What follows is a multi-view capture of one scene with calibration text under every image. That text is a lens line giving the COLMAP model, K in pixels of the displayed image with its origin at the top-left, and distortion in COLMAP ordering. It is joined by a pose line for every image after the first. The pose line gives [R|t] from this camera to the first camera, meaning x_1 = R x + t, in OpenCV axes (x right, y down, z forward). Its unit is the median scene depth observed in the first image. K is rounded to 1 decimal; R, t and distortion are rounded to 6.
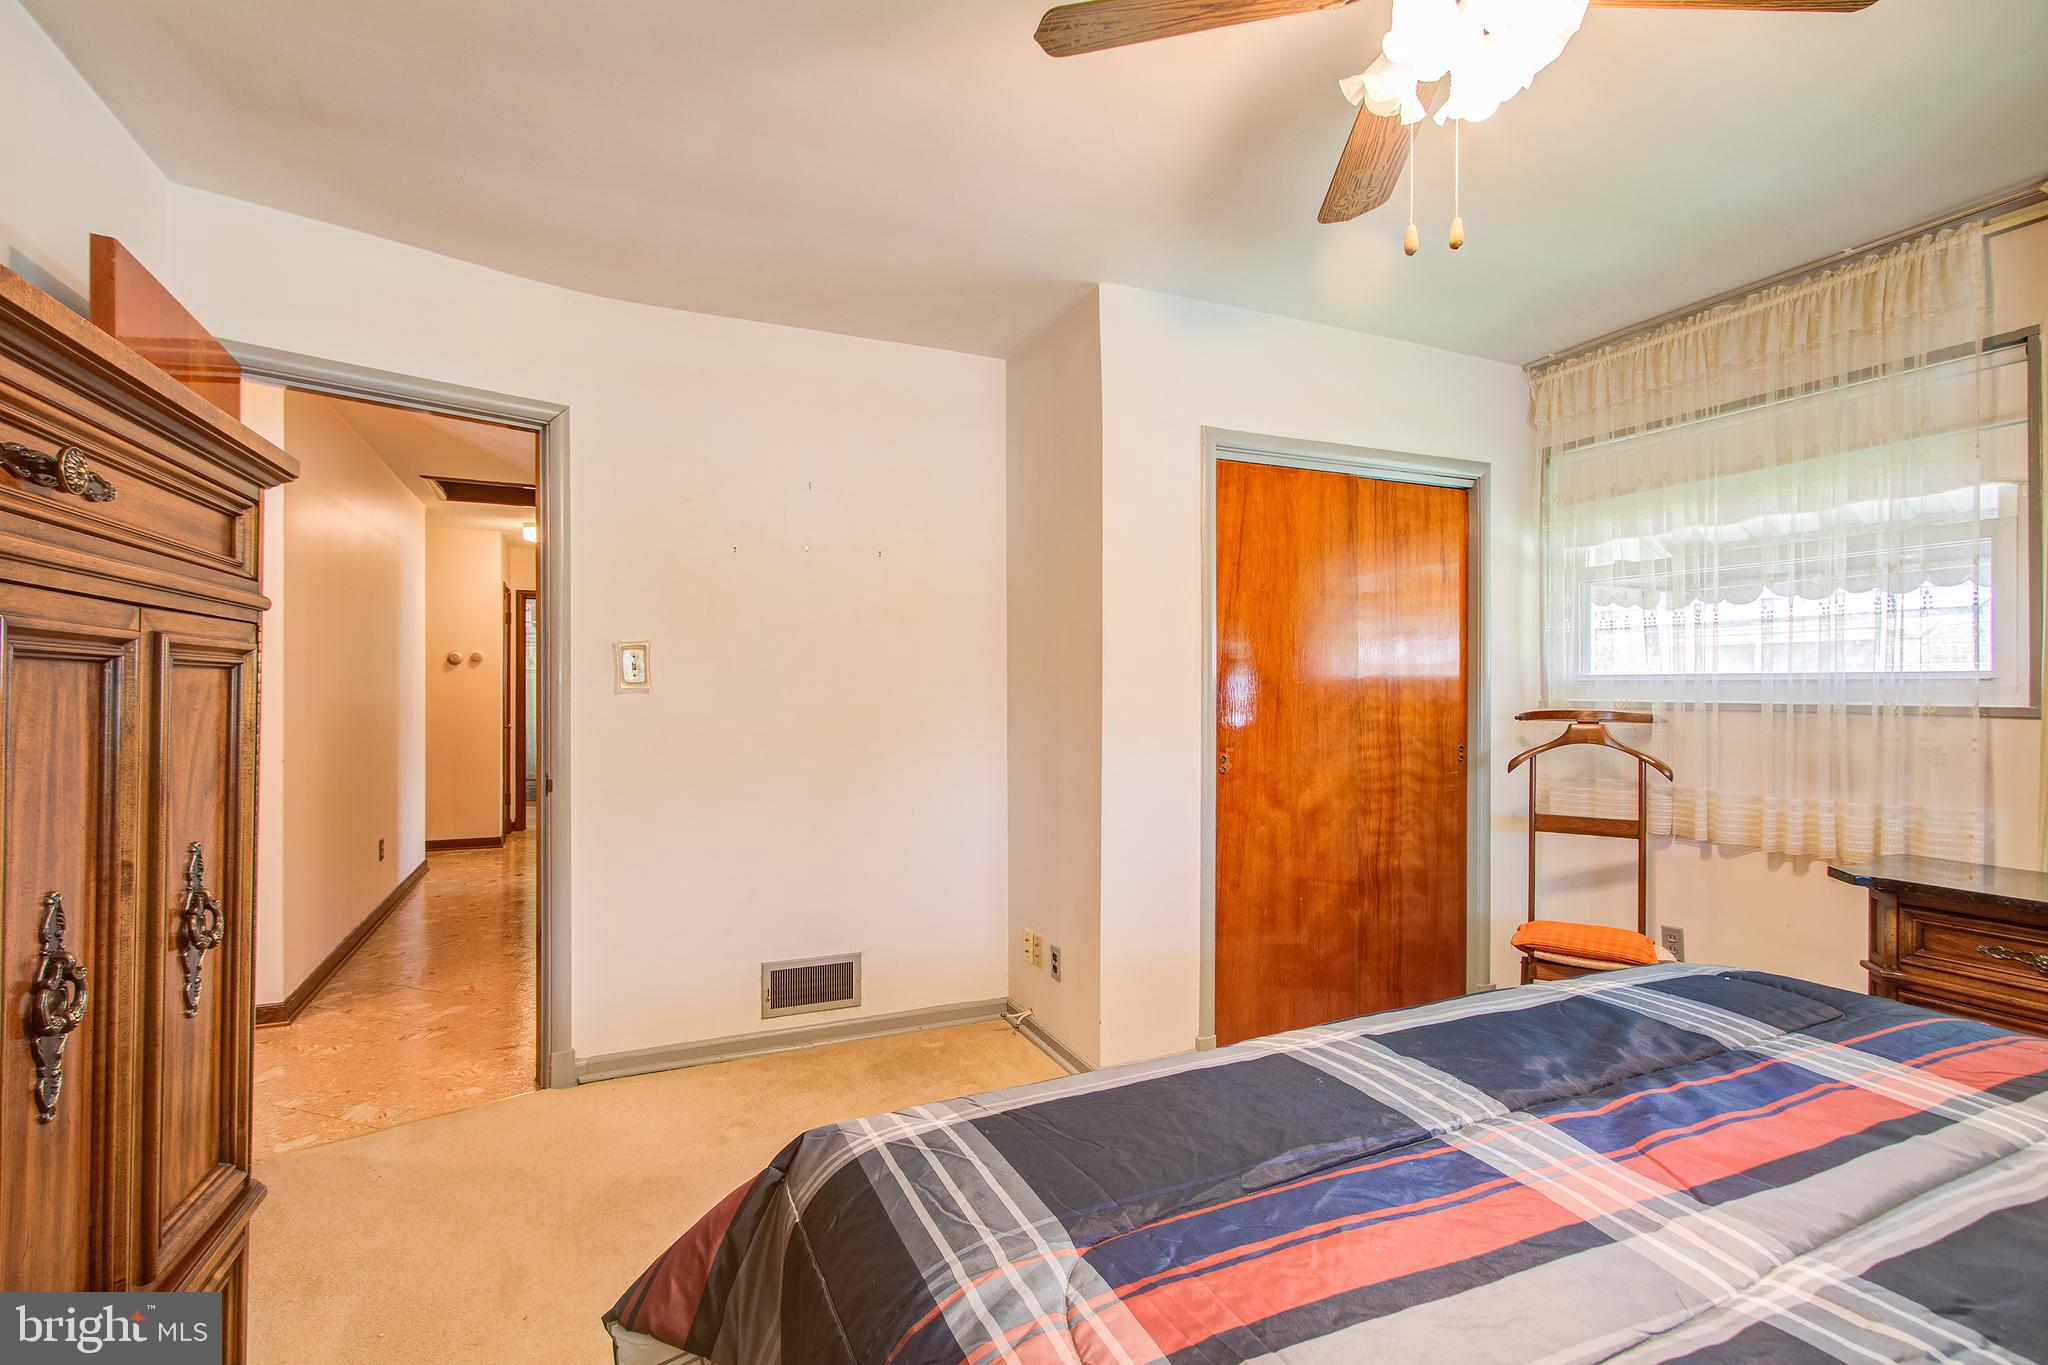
lens RADIAL K [[935.6, 0, 1009.3], [0, 935.6, 688.1], [0, 0, 1]] dist [-0.008257, 0.008246]
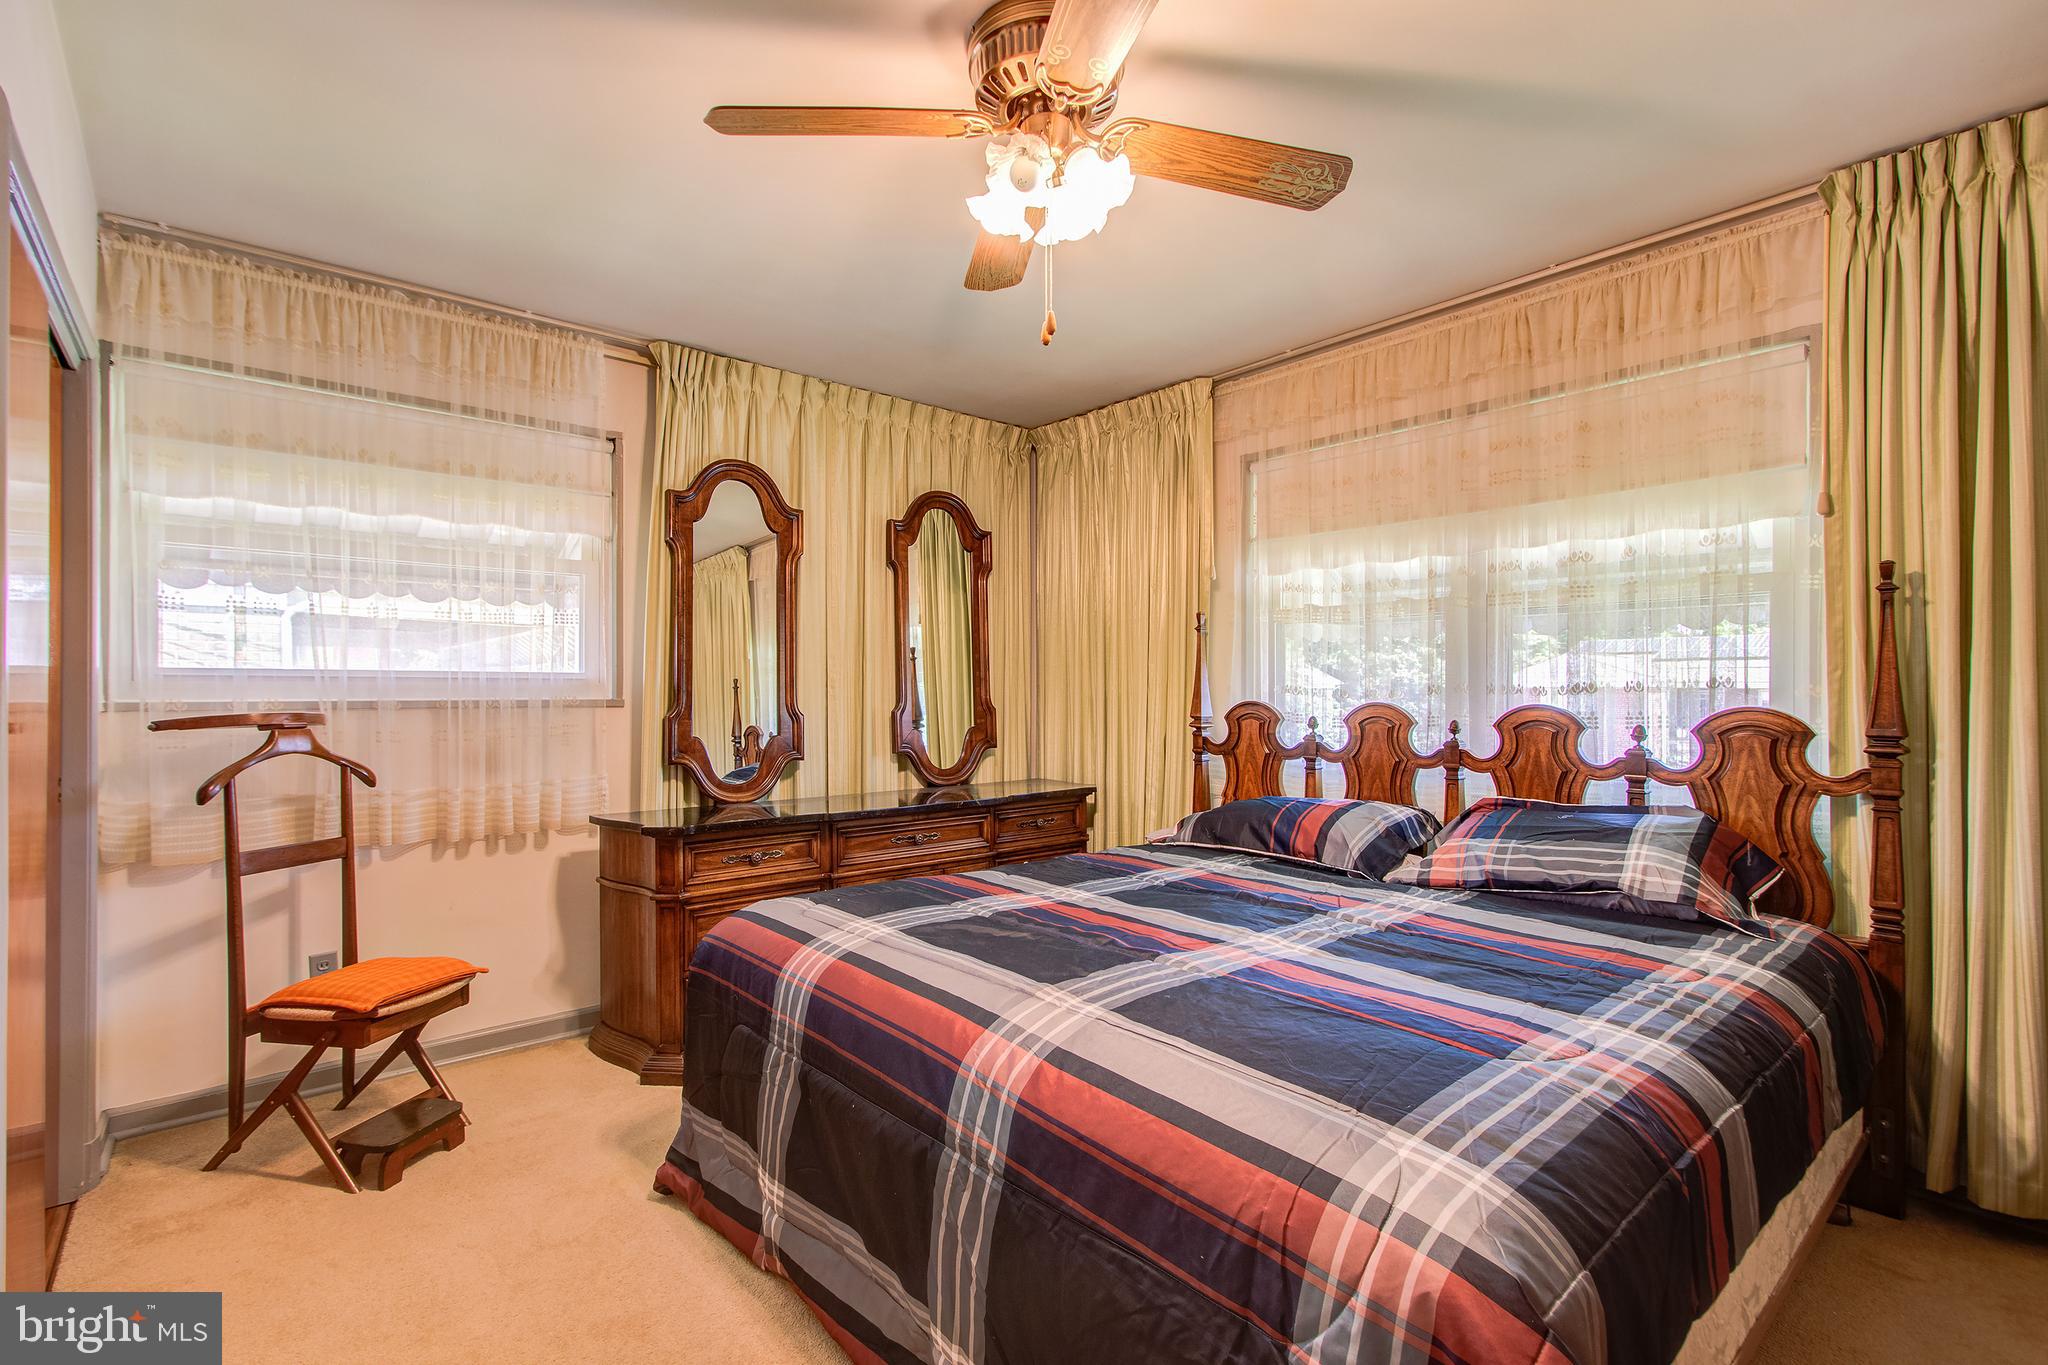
lens RADIAL K [[935.6, 0, 1005.8], [0, 935.6, 678.0], [0, 0, 1]] dist [-0.008257, 0.008246]
pose [[-0.286729, 0.009104, 0.957969, -0.400553], [-0.001577, 0.999949, -0.009975, 0.001416], [-0.958011, -0.004371, -0.286700, 0.769432]]
